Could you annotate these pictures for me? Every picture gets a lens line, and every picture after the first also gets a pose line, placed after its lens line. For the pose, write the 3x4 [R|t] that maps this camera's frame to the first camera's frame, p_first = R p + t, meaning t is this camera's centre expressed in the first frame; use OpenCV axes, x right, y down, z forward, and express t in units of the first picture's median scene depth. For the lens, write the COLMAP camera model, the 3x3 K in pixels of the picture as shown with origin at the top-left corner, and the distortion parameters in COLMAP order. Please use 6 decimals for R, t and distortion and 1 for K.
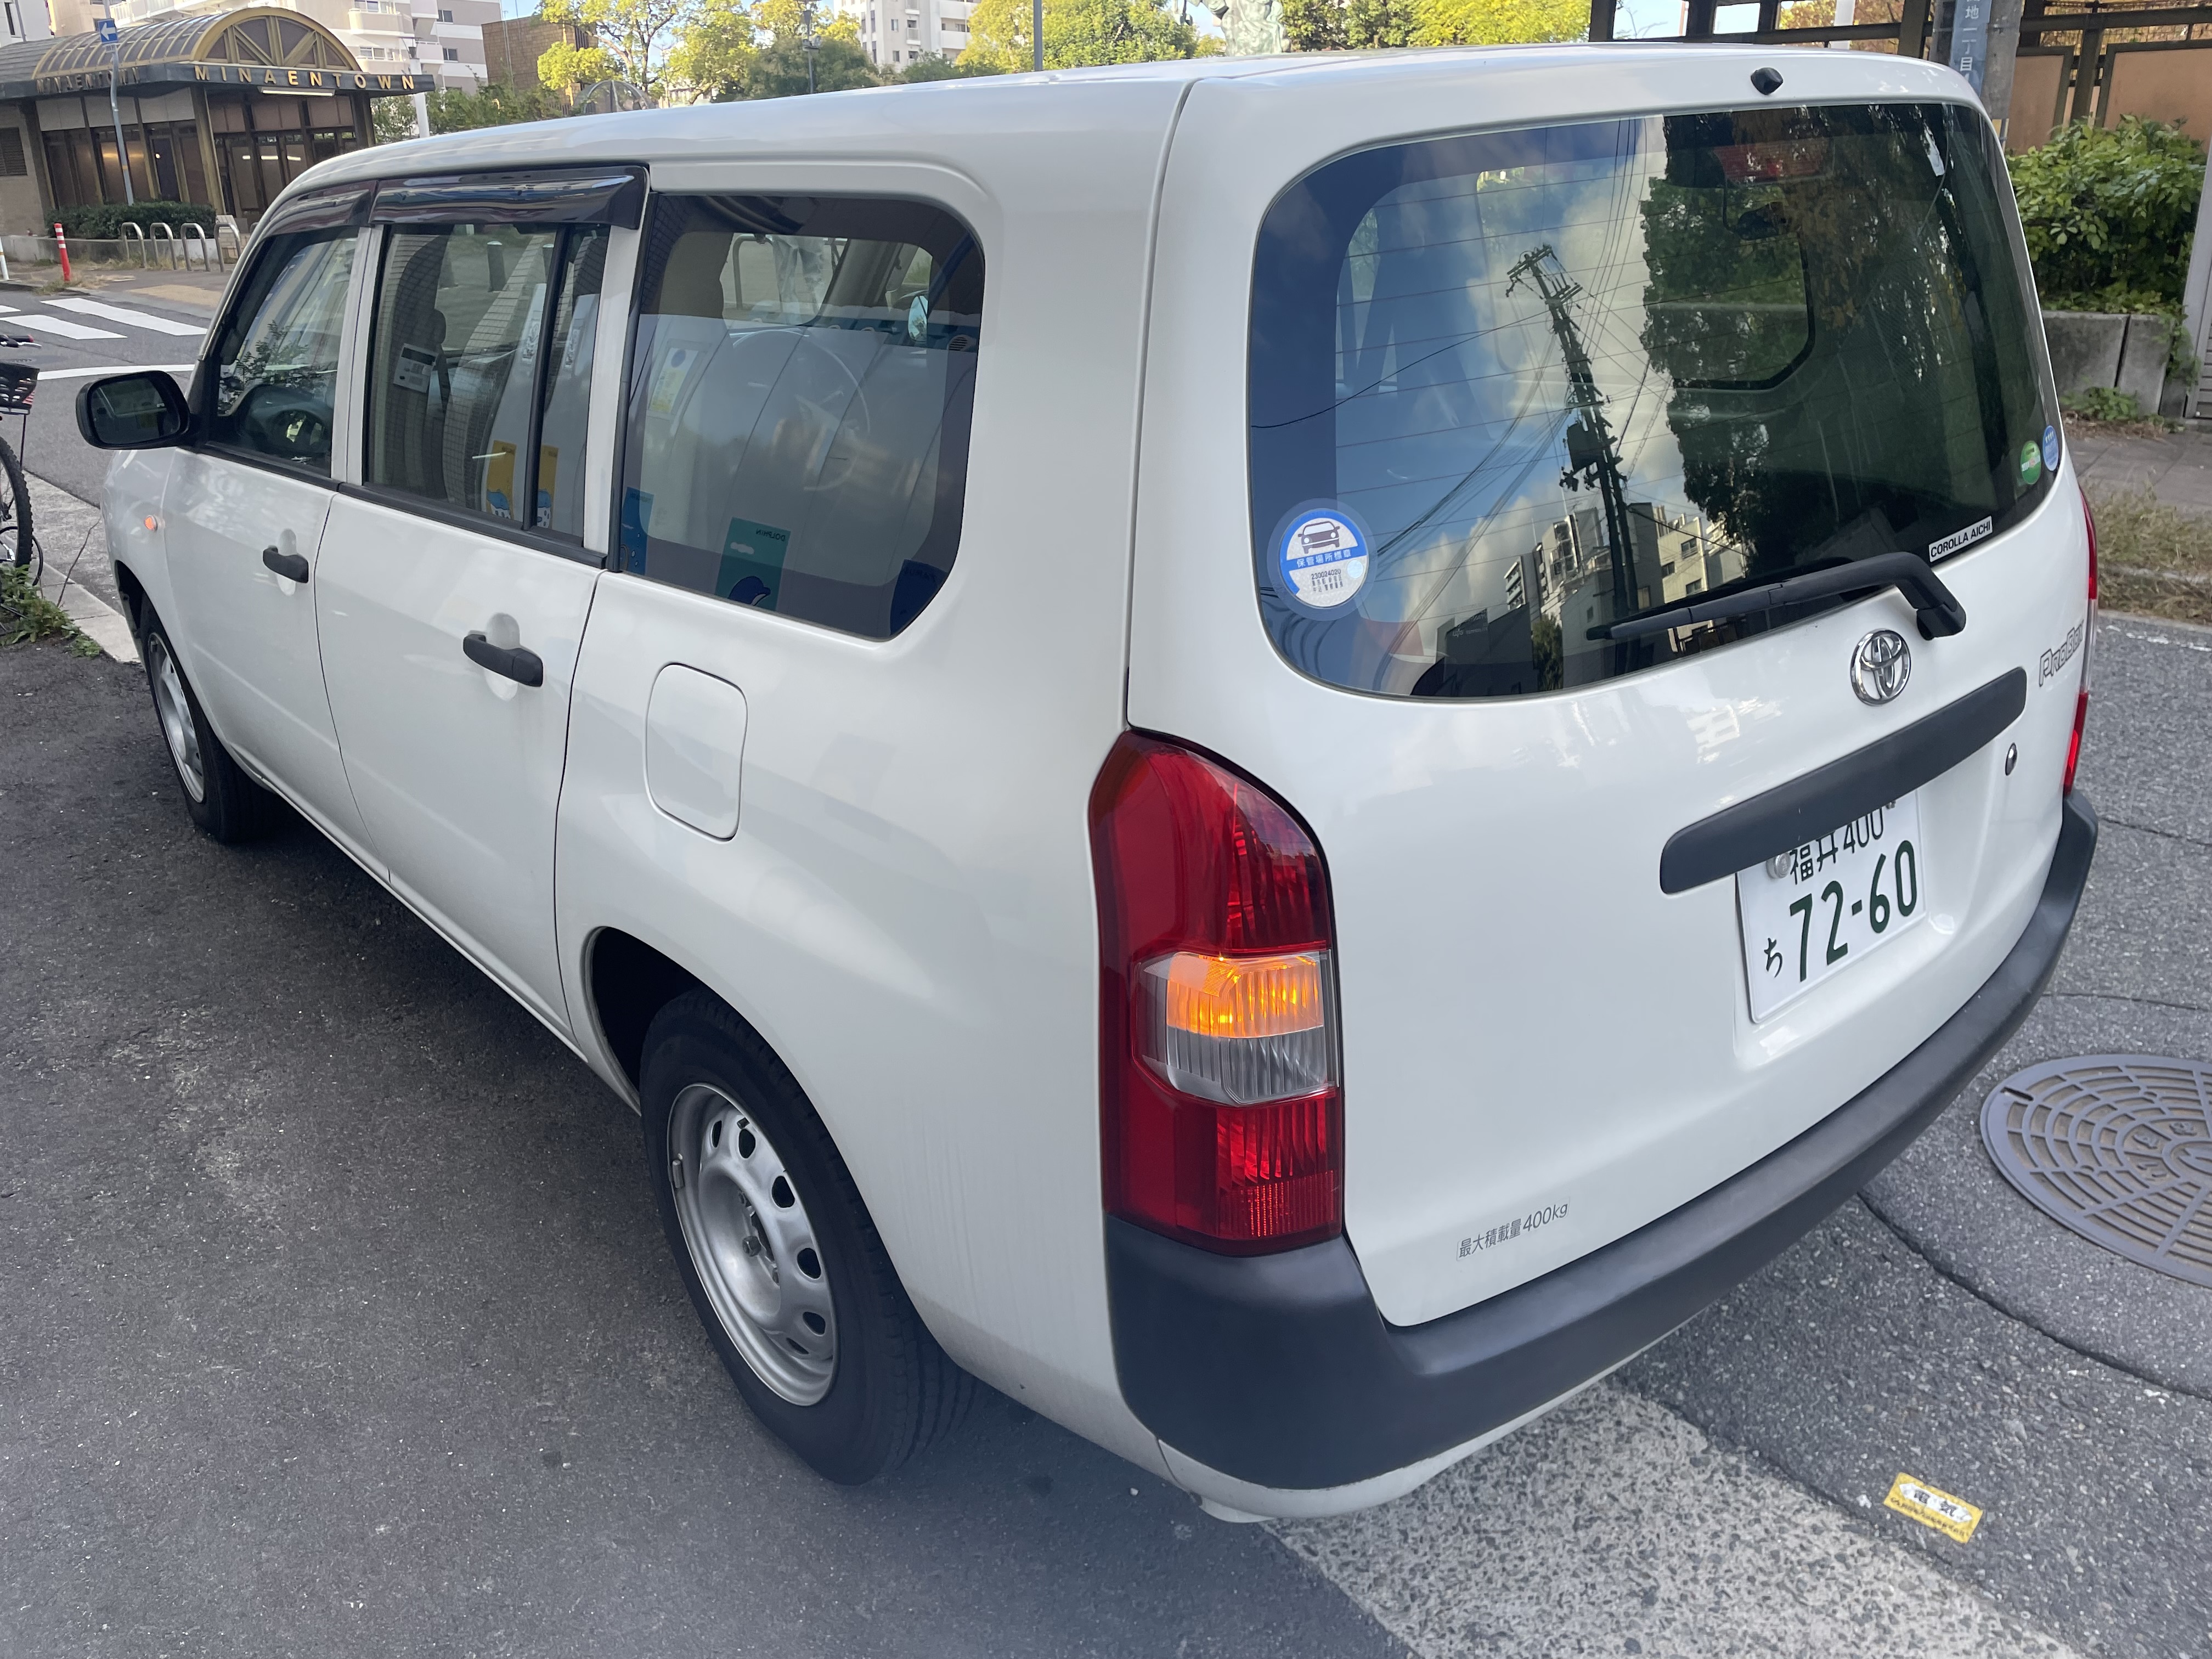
lens RADIAL K [[1679.0, 0, 1092.9], [0, 1679.0, 782.5], [0, 0, 1]] dist [0.101695, -0.128961]
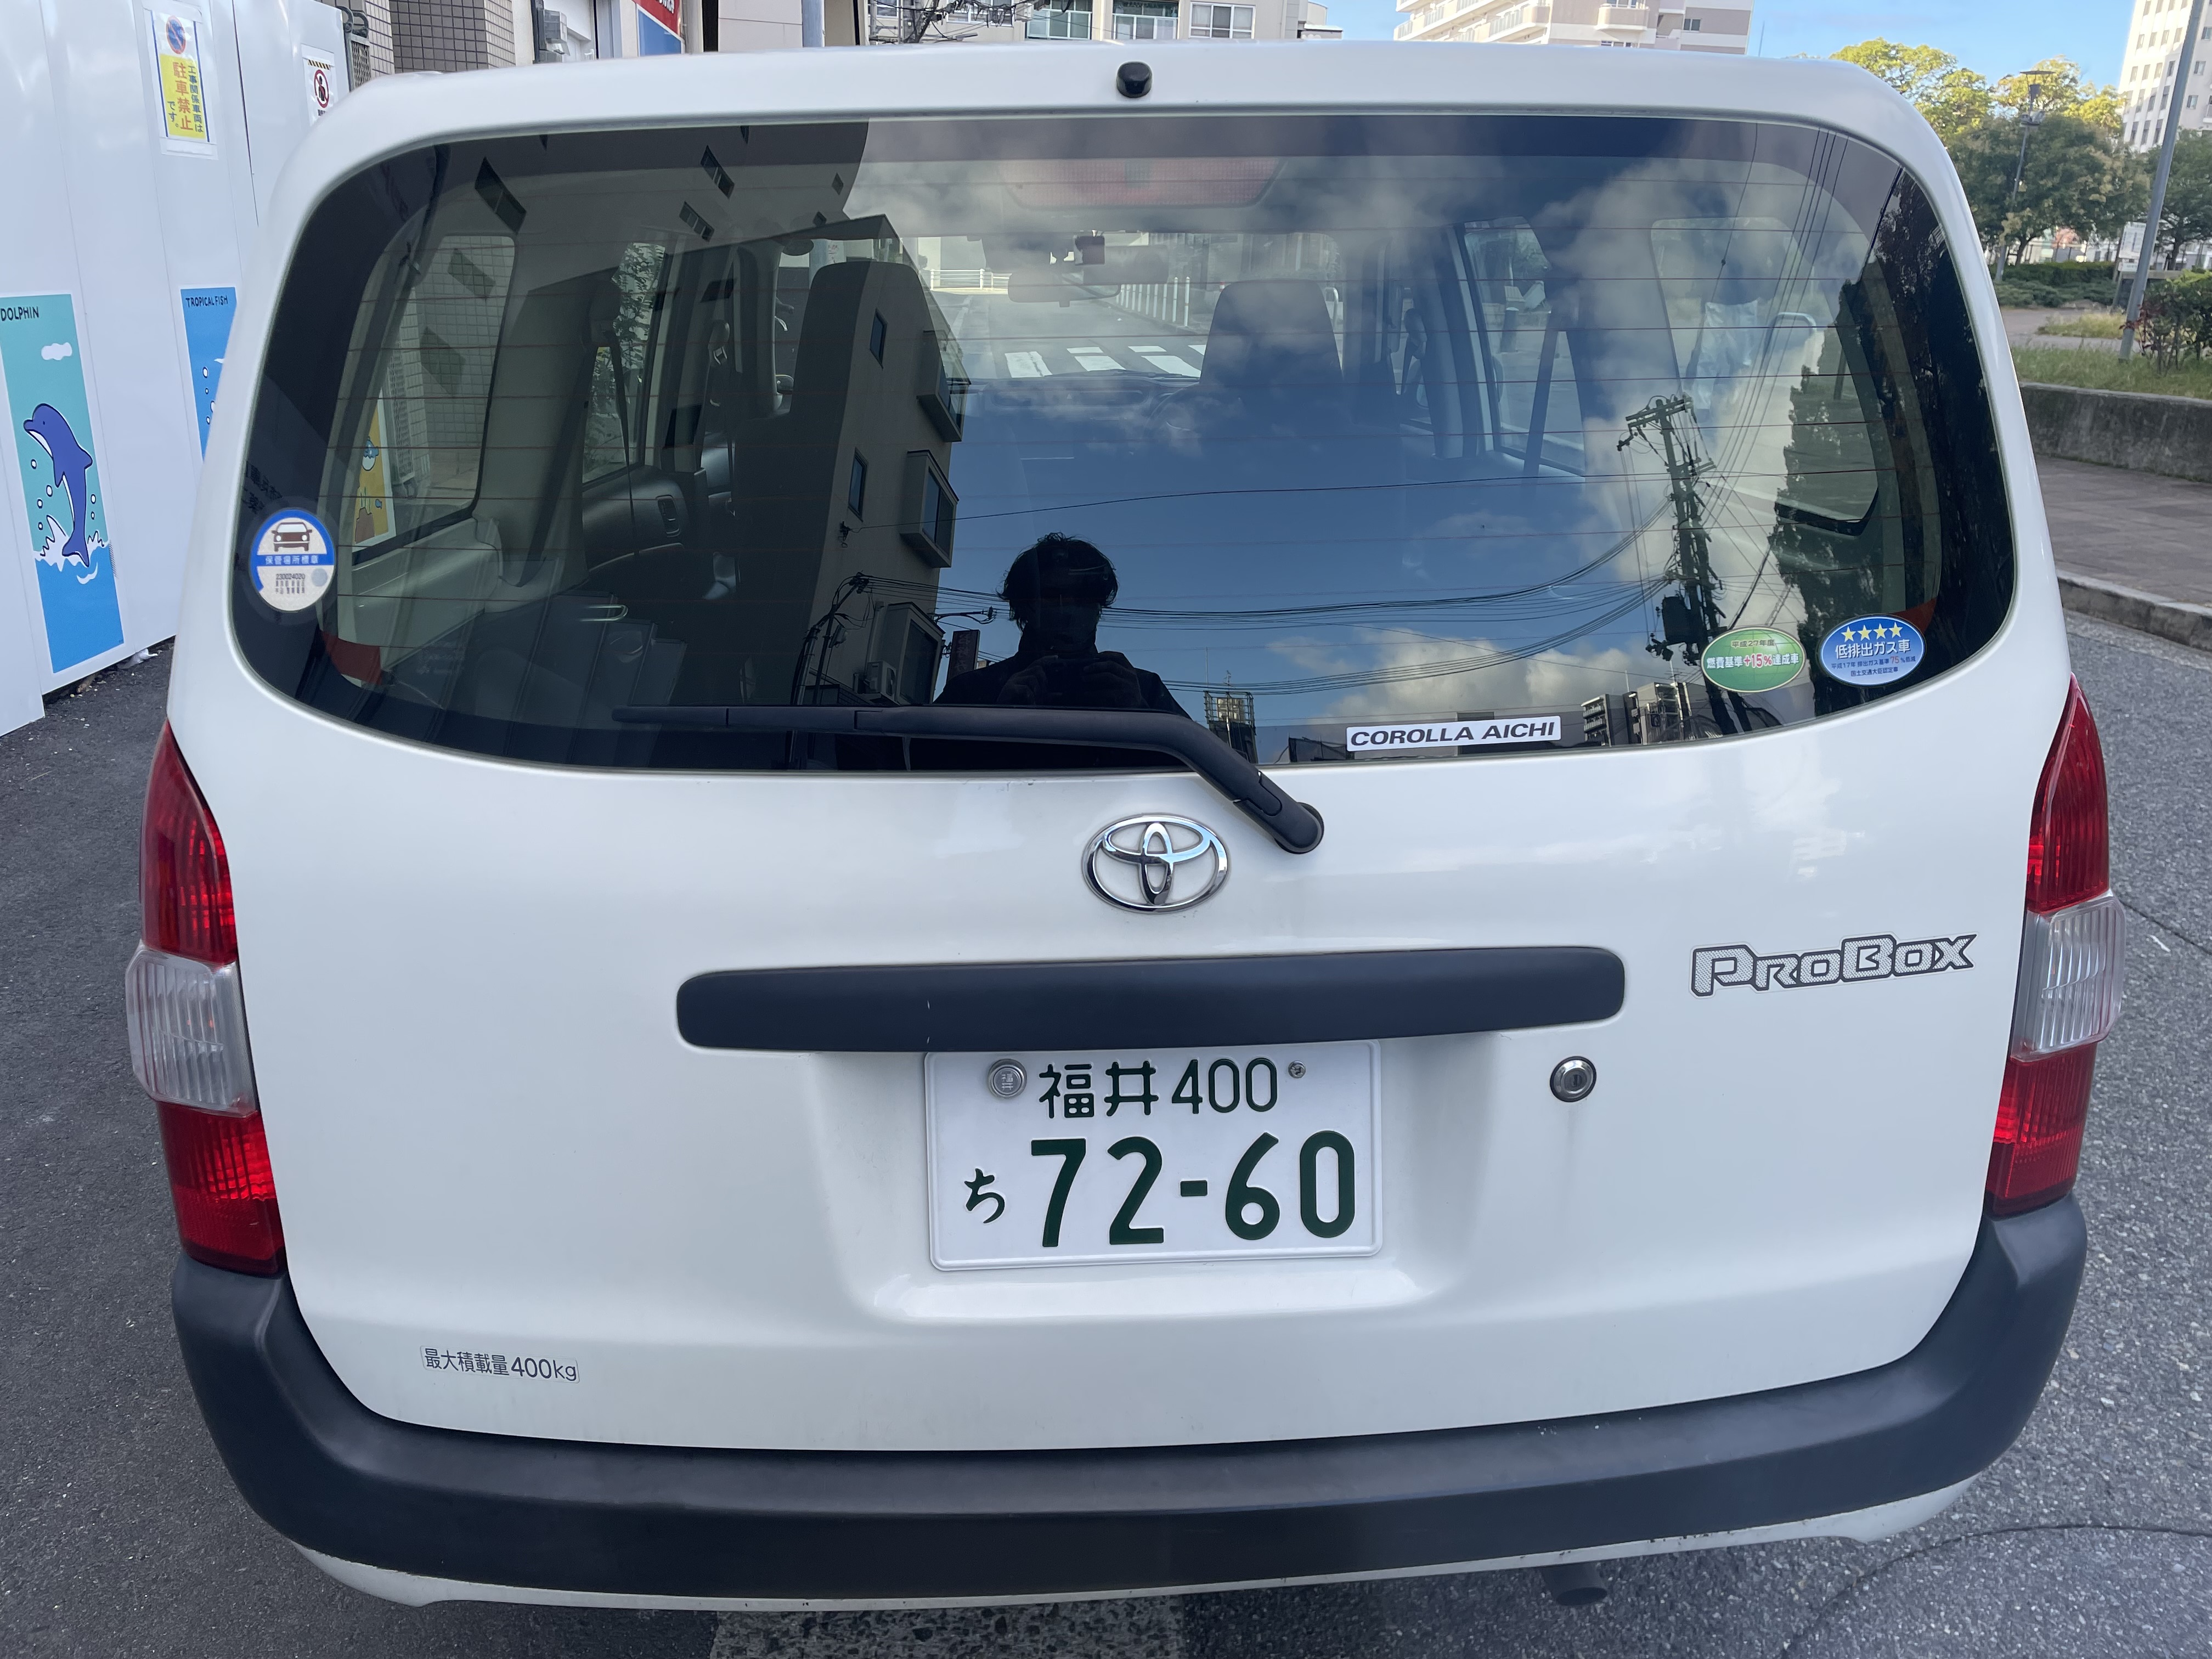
lens RADIAL K [[1679.0, 0, 1092.9], [0, 1679.0, 782.5], [0, 0, 1]] dist [0.101695, -0.128961]
pose [[0.793673, 0.213758, -0.569553, 0.795422], [-0.237252, 0.970861, 0.033761, -0.112402], [0.560174, 0.108332, 0.821261, 0.355857]]
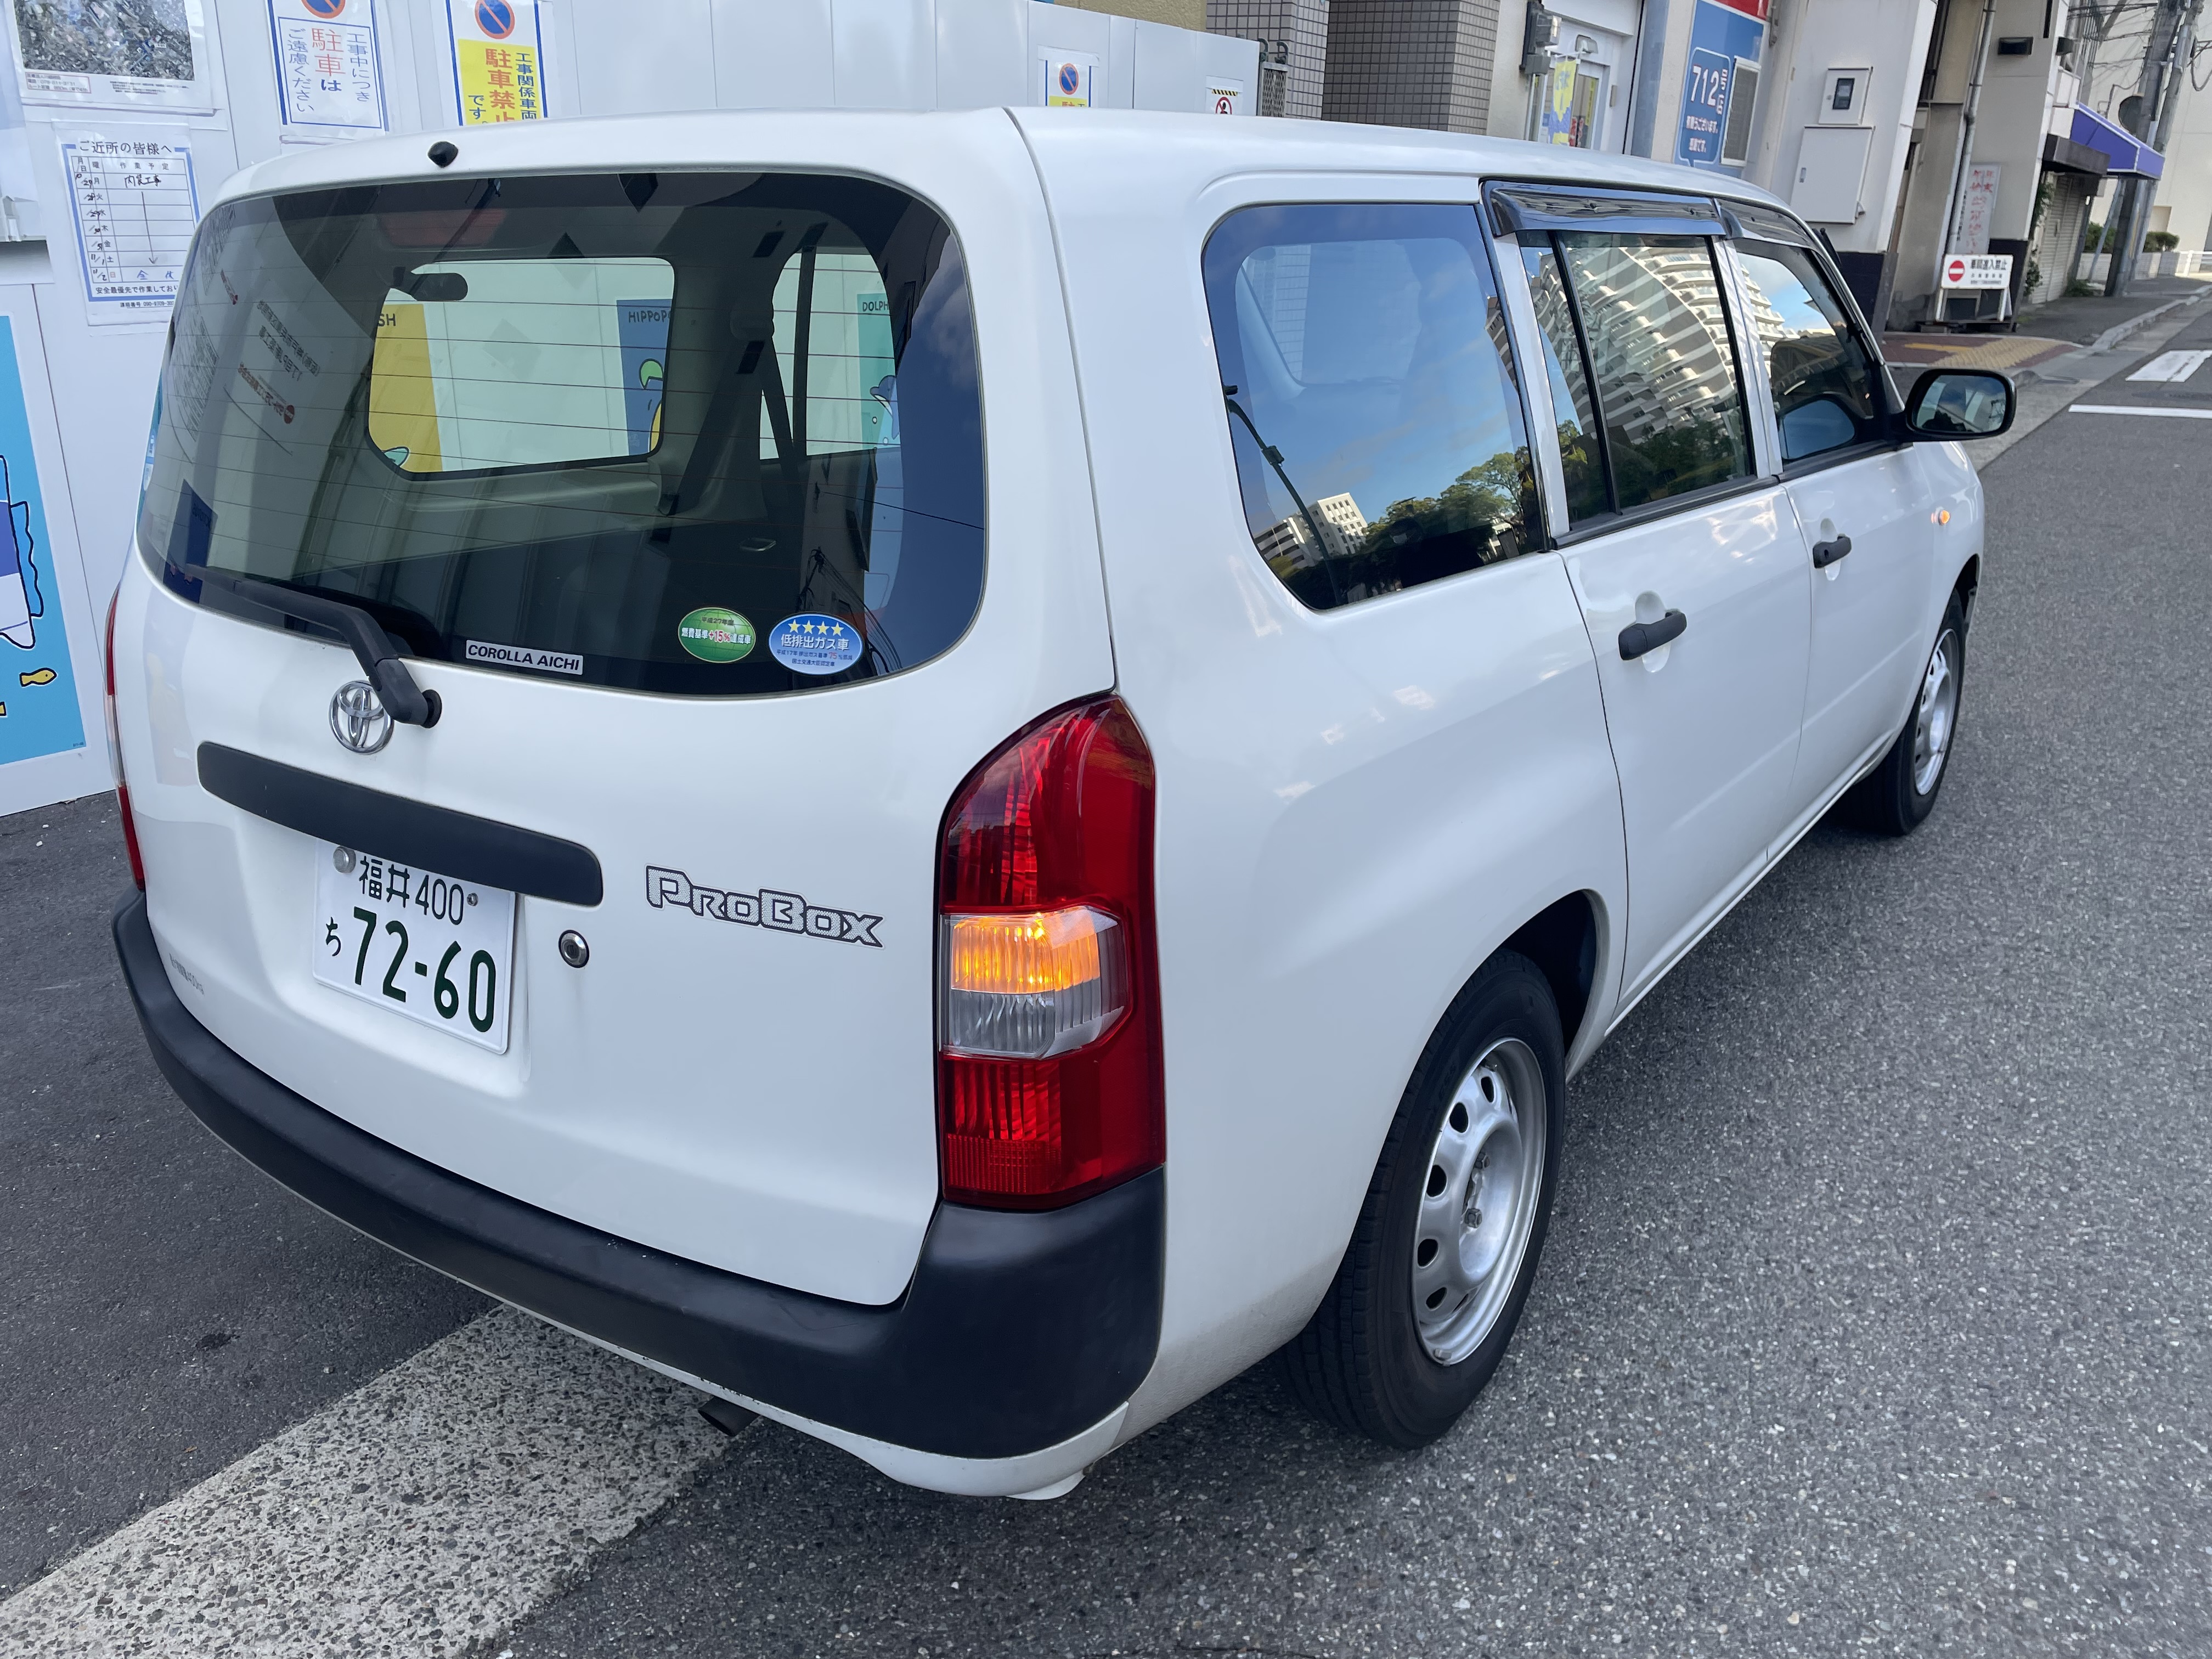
lens RADIAL K [[1679.0, 0, 1092.9], [0, 1679.0, 782.5], [0, 0, 1]] dist [0.101695, -0.128961]
pose [[0.248526, 0.323430, -0.913032, 1.429282], [-0.339318, 0.911948, 0.230684, -0.392971], [0.907248, 0.252477, 0.336388, 0.997228]]
